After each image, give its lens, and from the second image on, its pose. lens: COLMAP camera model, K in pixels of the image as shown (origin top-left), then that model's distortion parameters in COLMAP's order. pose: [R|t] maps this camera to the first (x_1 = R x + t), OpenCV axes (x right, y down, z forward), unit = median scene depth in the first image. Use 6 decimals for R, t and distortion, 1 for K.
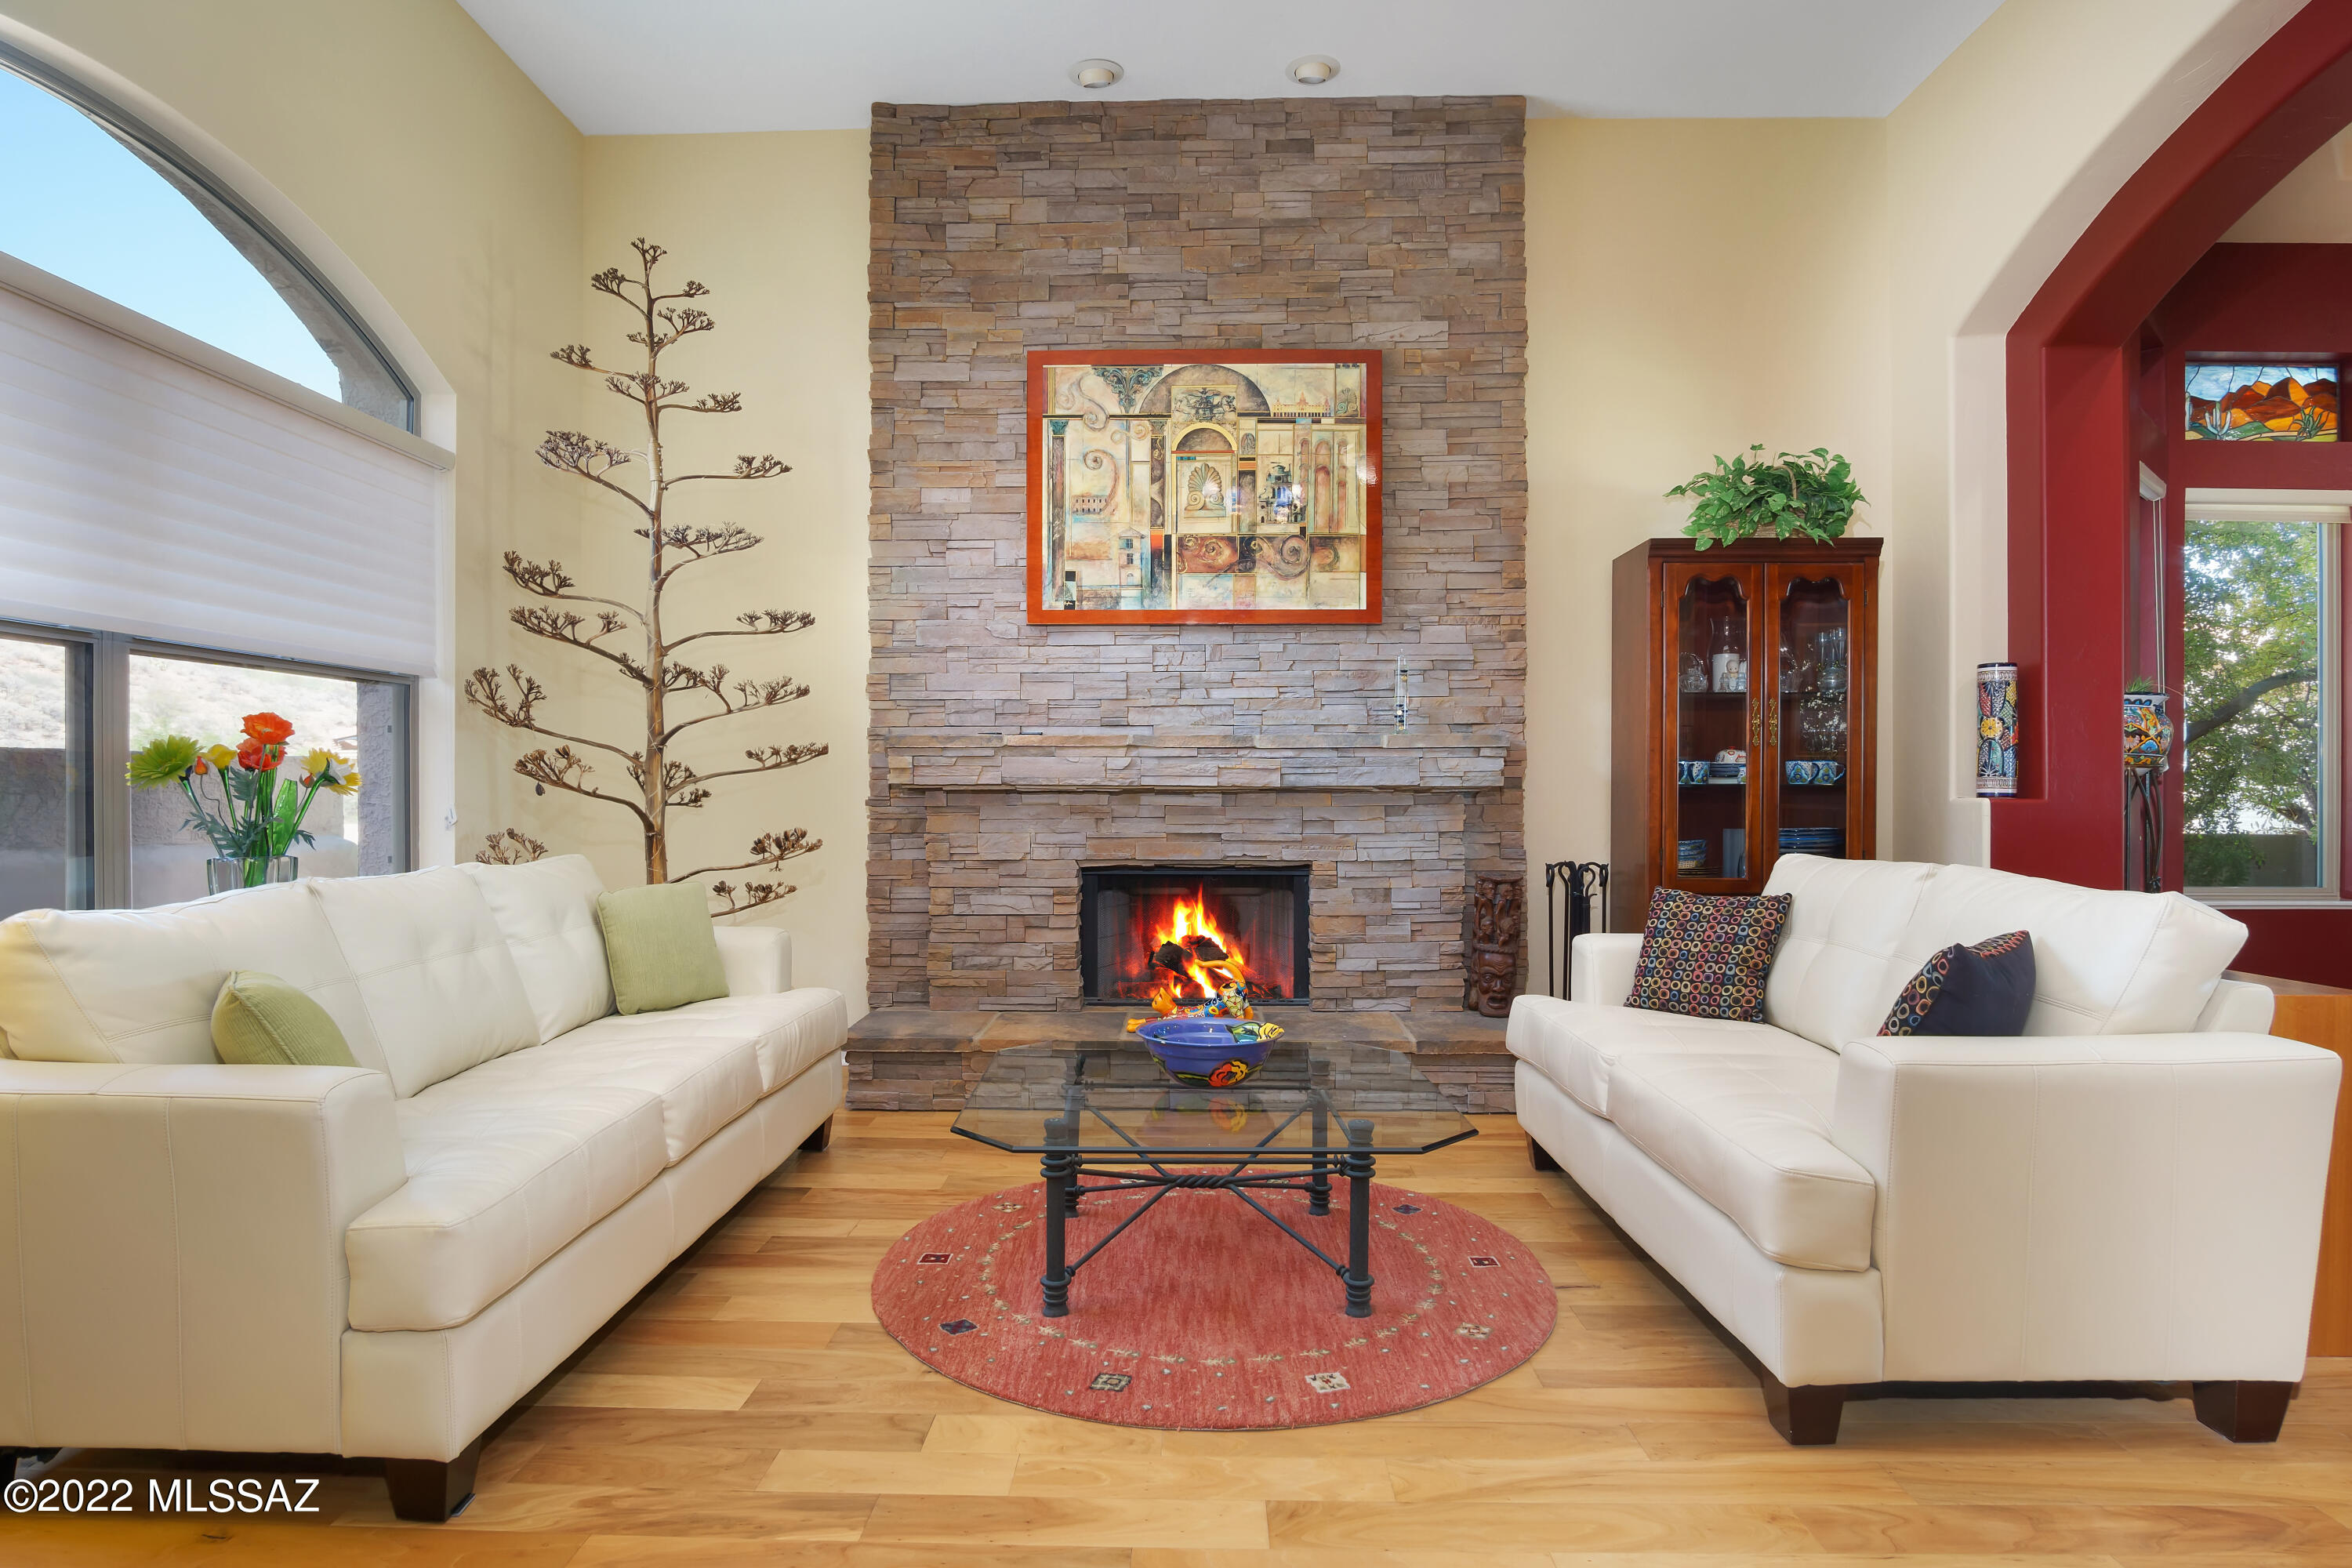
lens RADIAL K [[1281.0, 0, 1176.3], [0, 1281.0, 790.8], [0, 0, 1]] dist [-0.030002, 0.006014]
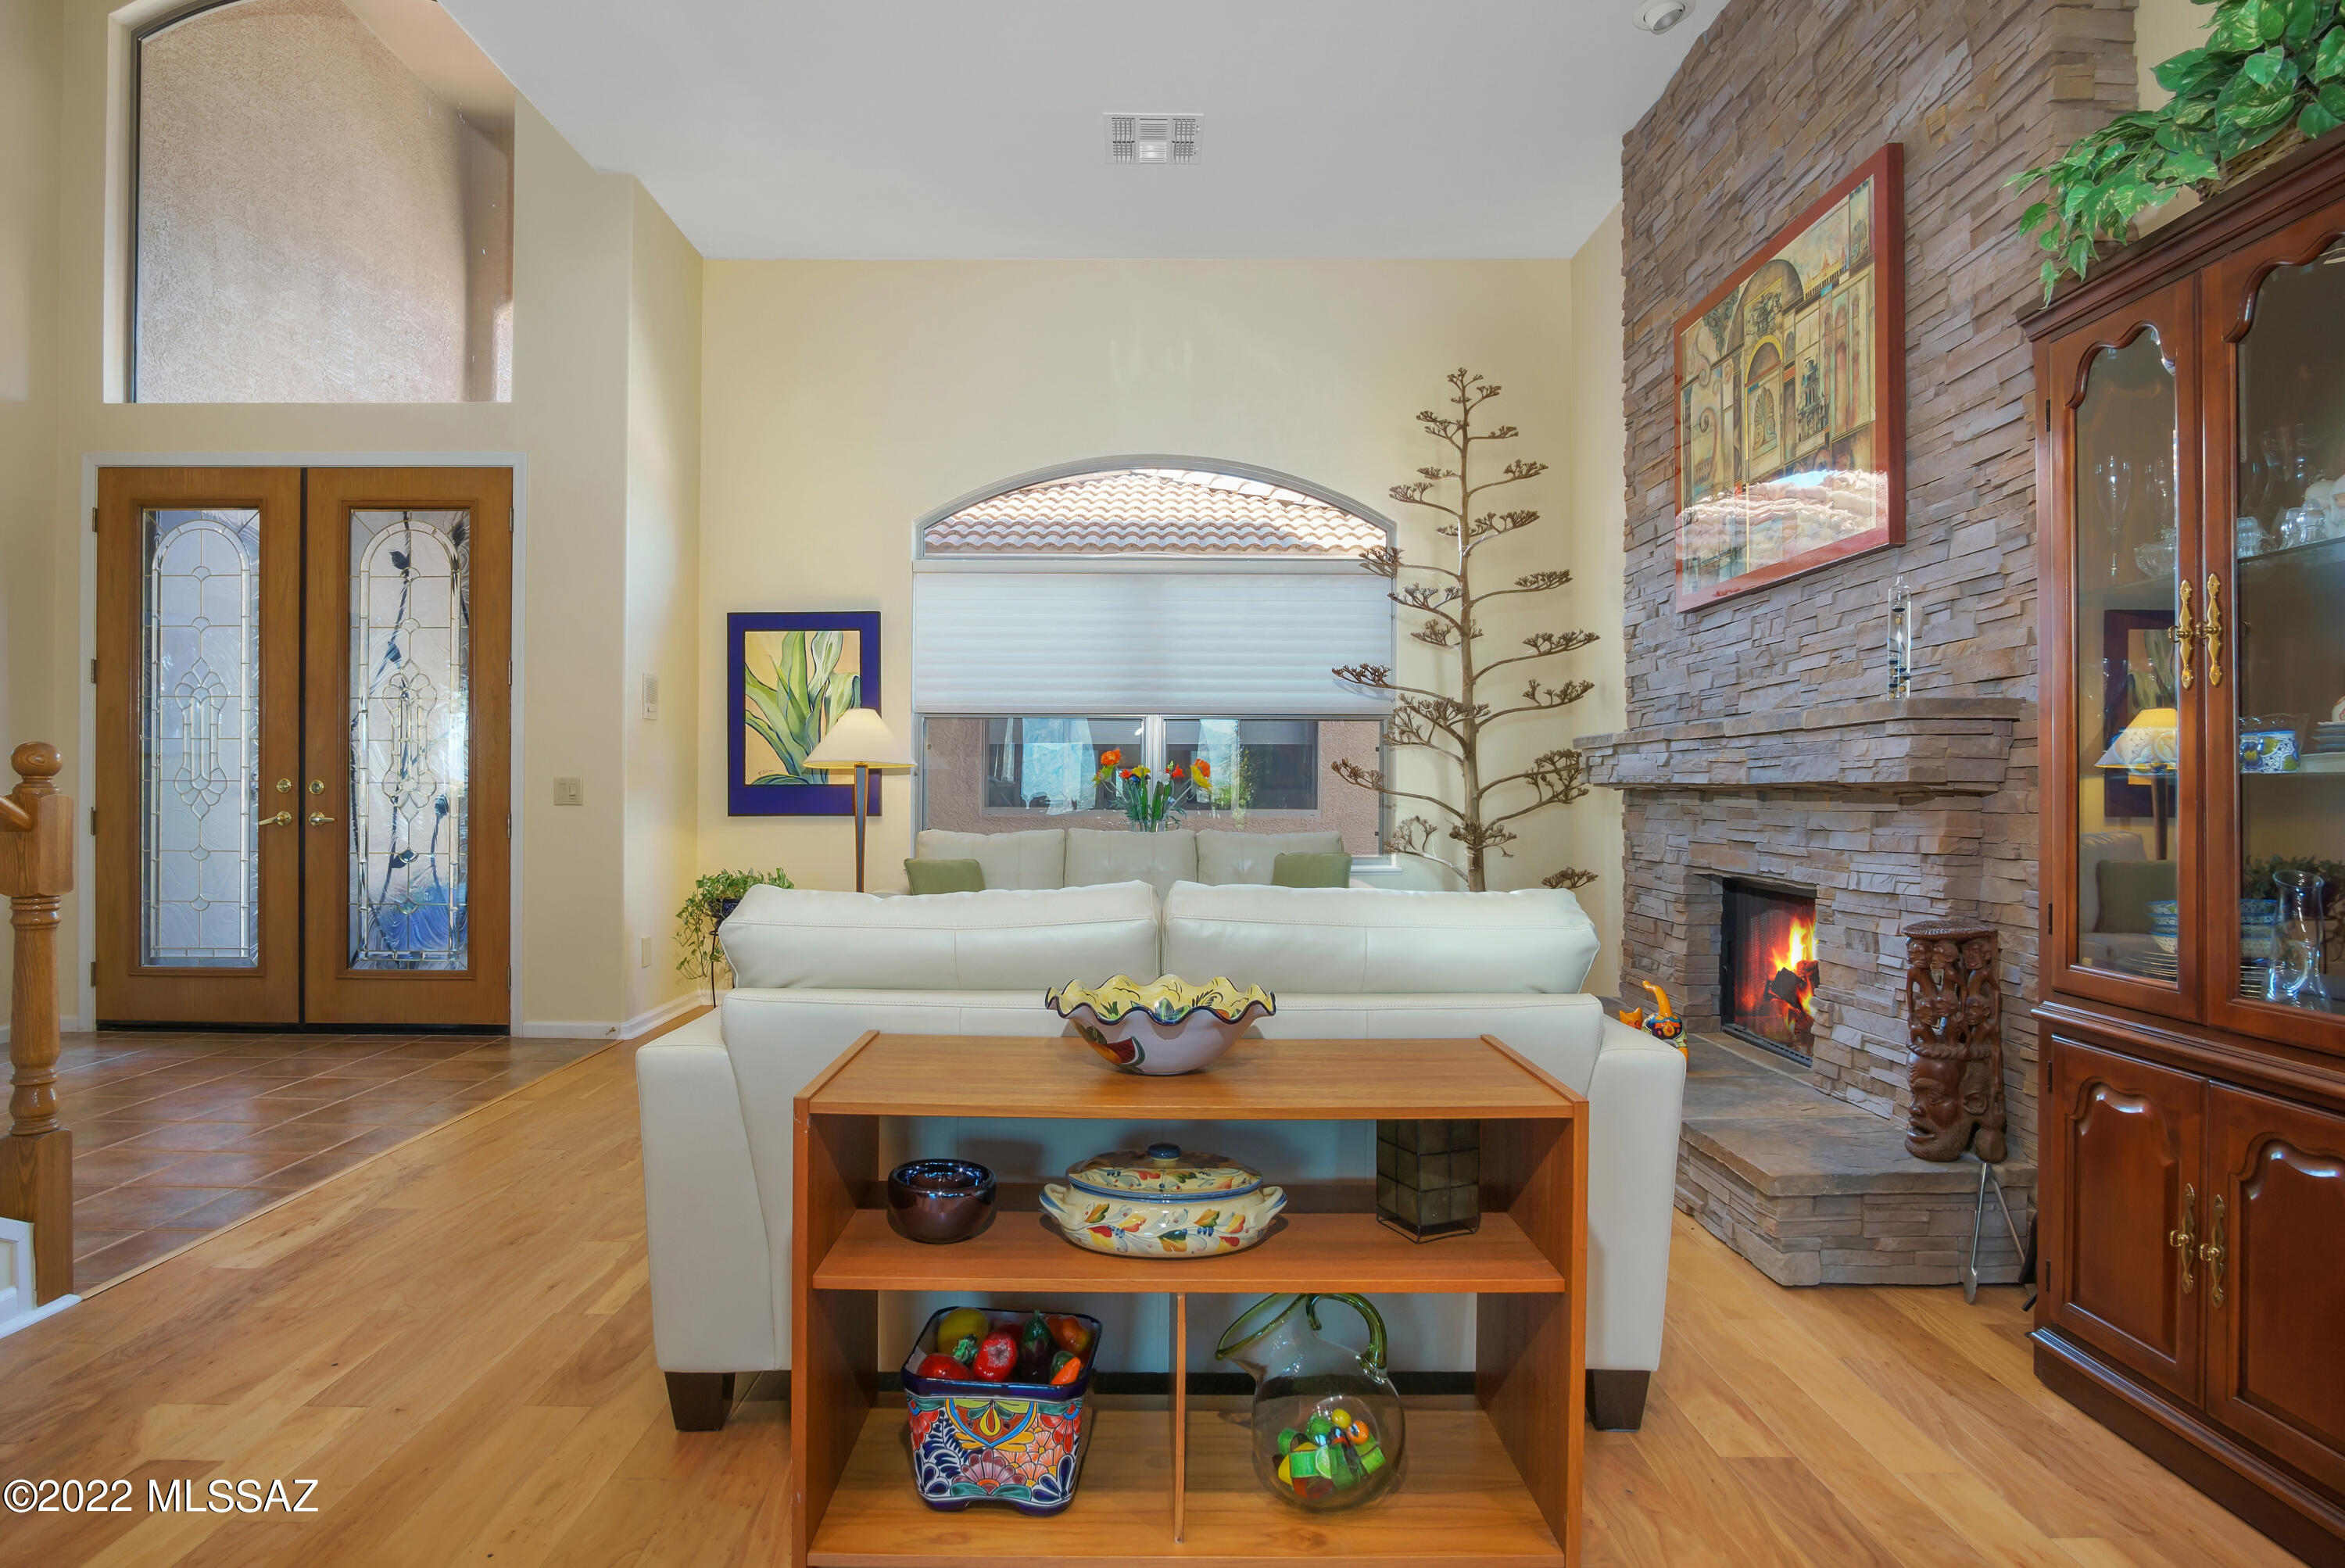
lens RADIAL K [[1277.1, 0, 1168.9], [0, 1277.1, 786.4], [0, 0, 1]] dist [-0.030002, 0.006014]
pose [[0.038797, -0.001823, -0.999245, 0.884321], [-0.005819, 0.999981, -0.002051, 0.001855], [0.999230, 0.005895, 0.038786, 0.643316]]
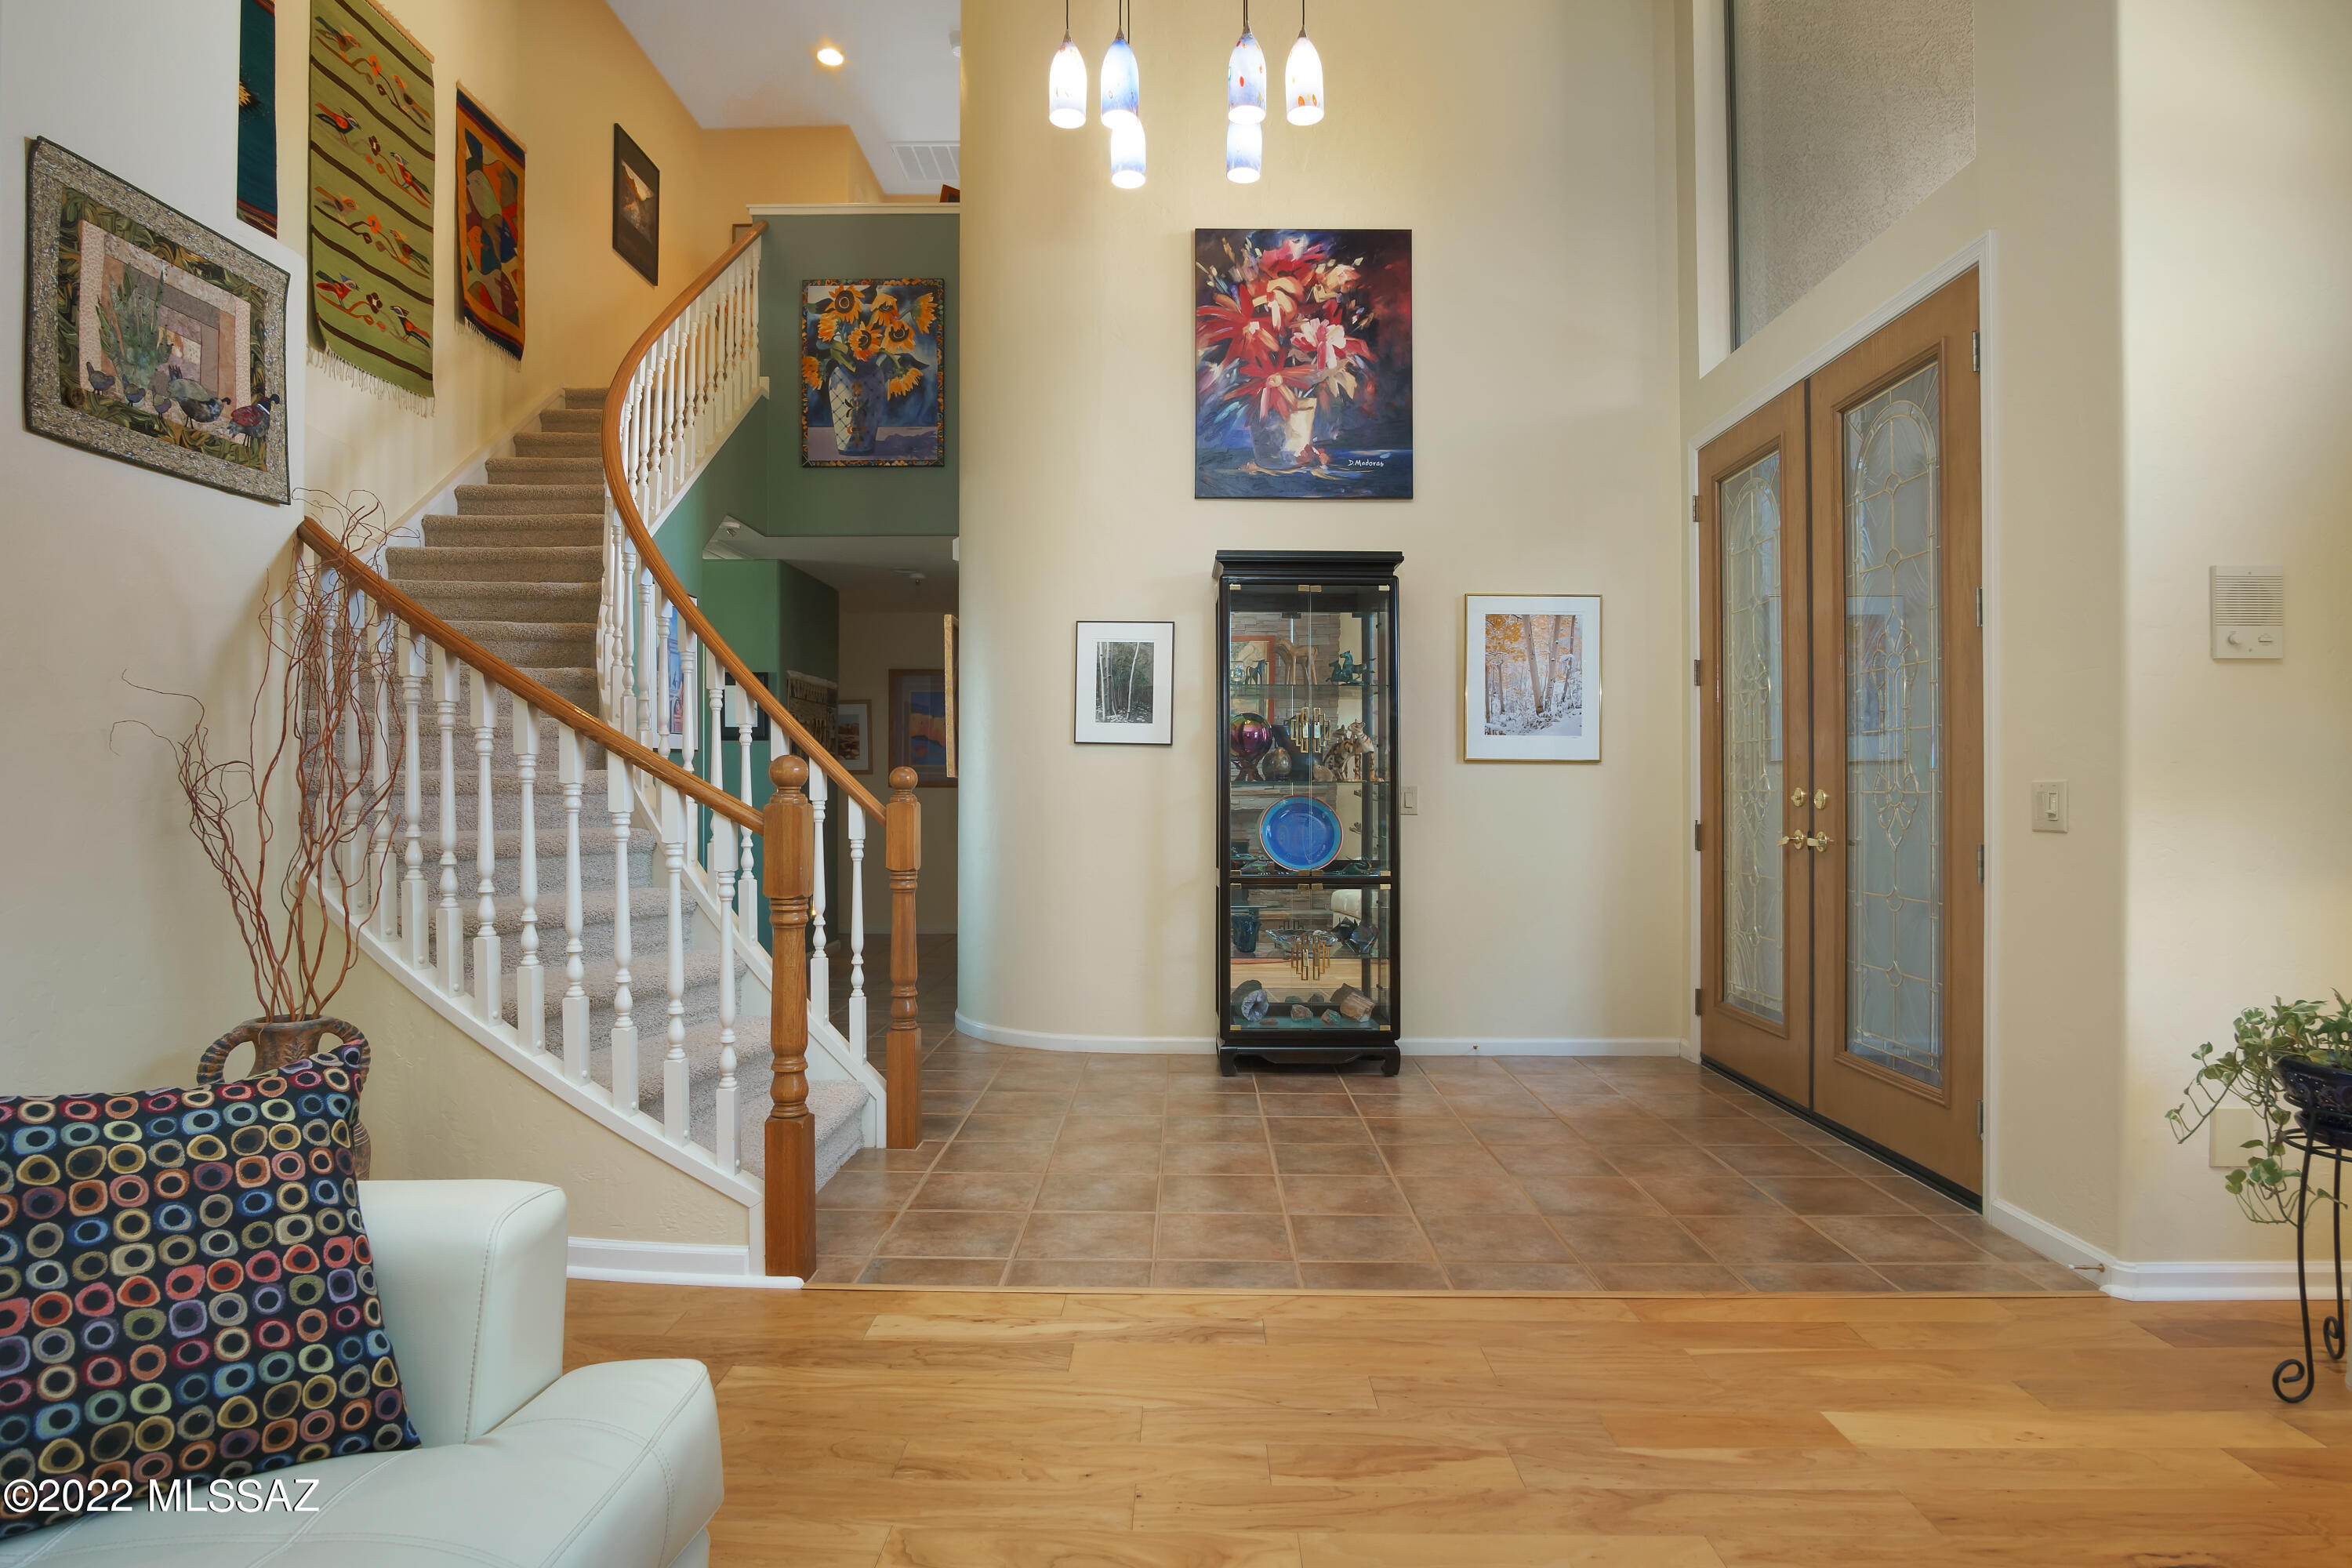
lens RADIAL K [[1281.0, 0, 1182.1], [0, 1281.0, 790.4], [0, 0, 1]] dist [-0.030002, 0.006014]
pose [[-0.999554, -0.011425, -0.027607, 0.118222], [-0.011496, 0.999931, 0.002446, 0.003321], [0.027577, 0.002762, -0.999616, 0.769154]]
